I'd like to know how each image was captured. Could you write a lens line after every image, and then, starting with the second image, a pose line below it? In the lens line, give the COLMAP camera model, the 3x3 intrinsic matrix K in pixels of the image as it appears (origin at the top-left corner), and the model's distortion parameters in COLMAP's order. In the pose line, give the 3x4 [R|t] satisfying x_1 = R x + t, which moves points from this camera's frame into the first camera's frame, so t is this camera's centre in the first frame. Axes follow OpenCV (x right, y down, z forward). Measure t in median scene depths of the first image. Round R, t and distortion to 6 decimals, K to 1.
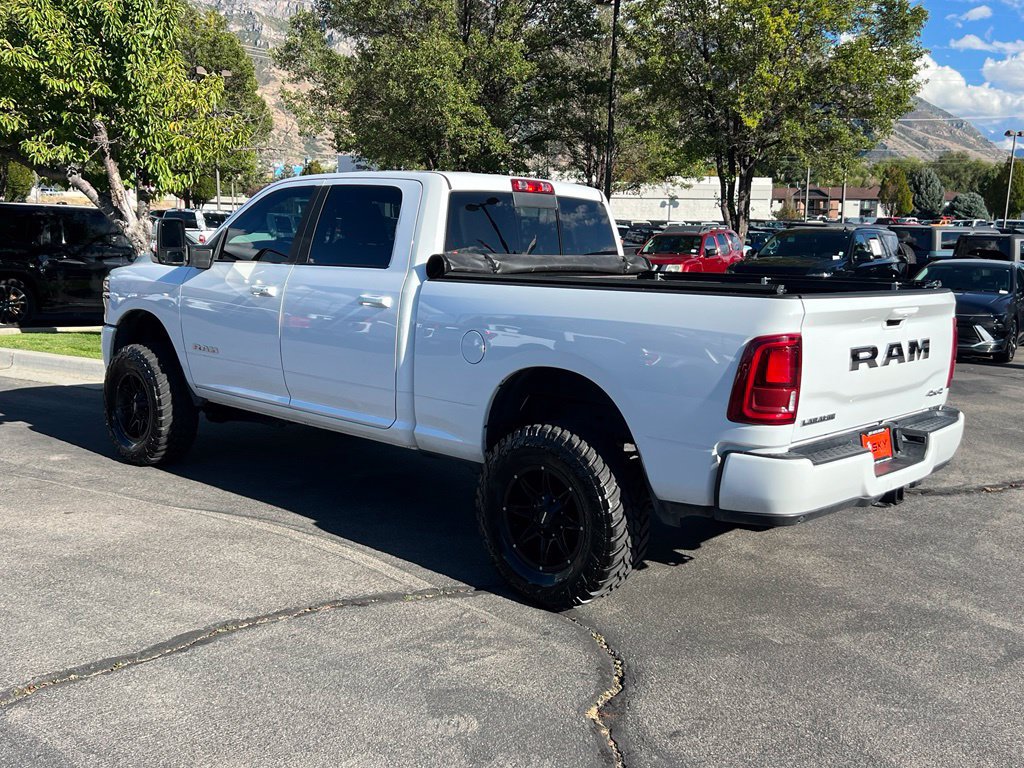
lens RADIAL K [[1004.9, 0, 512.0], [0, 1004.9, 384.0], [0, 0, 1]] dist [0.085790, -0.146720]
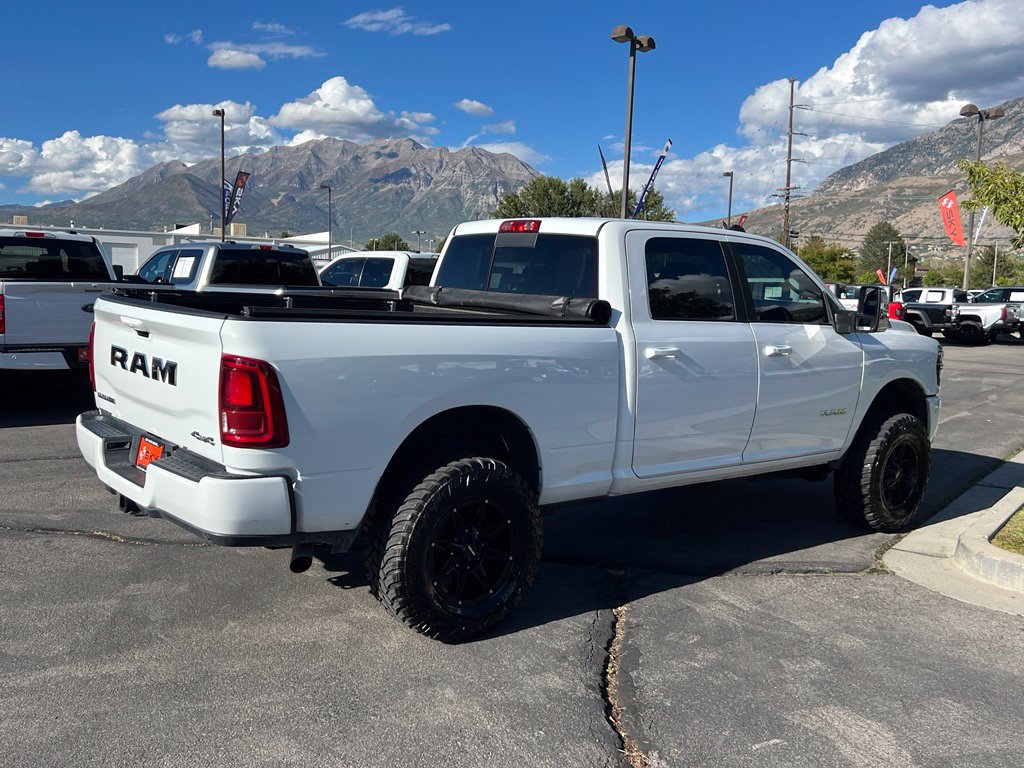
lens RADIAL K [[955.6, 0, 521.4], [0, 955.6, 394.3], [0, 0, 1]] dist [0.081870, -0.141854]
pose [[-0.127405, 0.089277, -0.987825, 1.059143], [-0.190650, 0.975165, 0.112722, -0.150175], [0.973355, 0.202691, -0.107220, 1.220697]]
